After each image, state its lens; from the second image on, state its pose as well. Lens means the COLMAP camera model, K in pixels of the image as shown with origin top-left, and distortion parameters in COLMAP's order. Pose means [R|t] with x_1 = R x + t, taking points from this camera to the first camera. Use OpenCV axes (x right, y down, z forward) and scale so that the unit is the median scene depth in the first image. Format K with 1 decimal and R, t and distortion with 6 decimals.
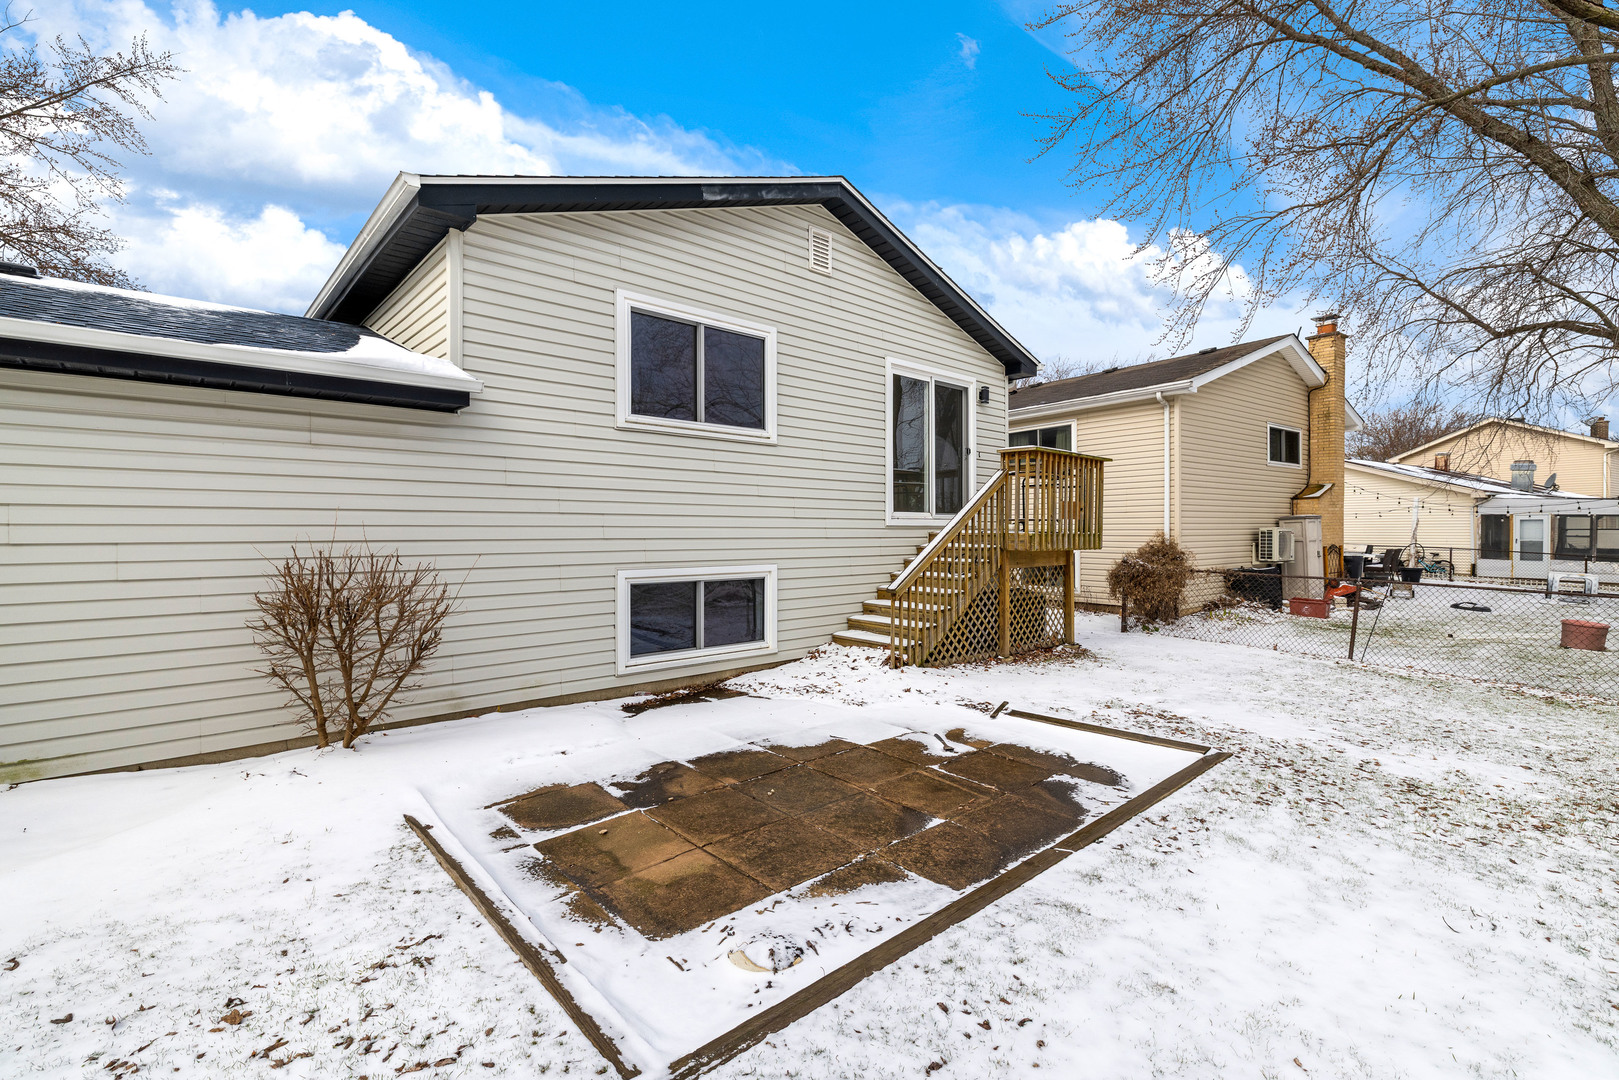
lens RADIAL K [[703.6, 0, 806.2], [0, 703.6, 539.2], [0, 0, 1]] dist [0.001345, 0.001009]
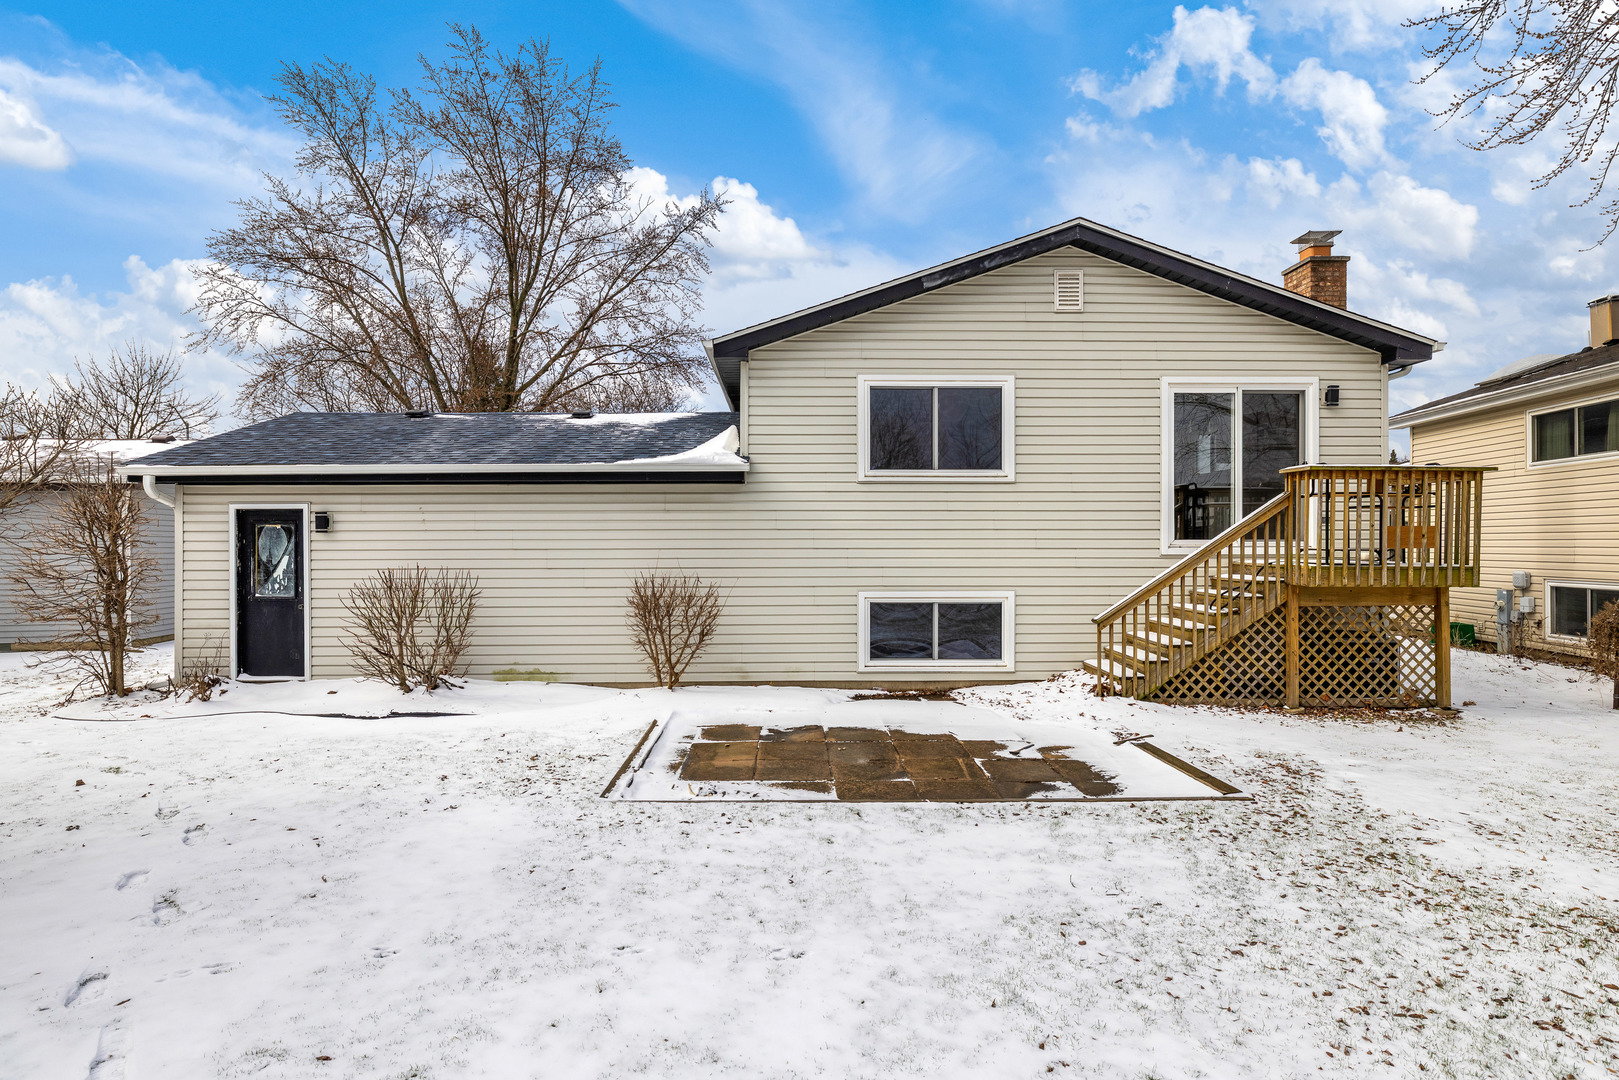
lens RADIAL K [[922.9, 0, 864.3], [0, 922.9, 558.2], [0, 0, 1]] dist [0.006166, -0.000383]
pose [[0.754624, 0.013953, -0.656009, 0.857814], [-0.004971, 0.999867, 0.015548, -0.043810], [0.656138, -0.008472, 0.754593, -0.280390]]
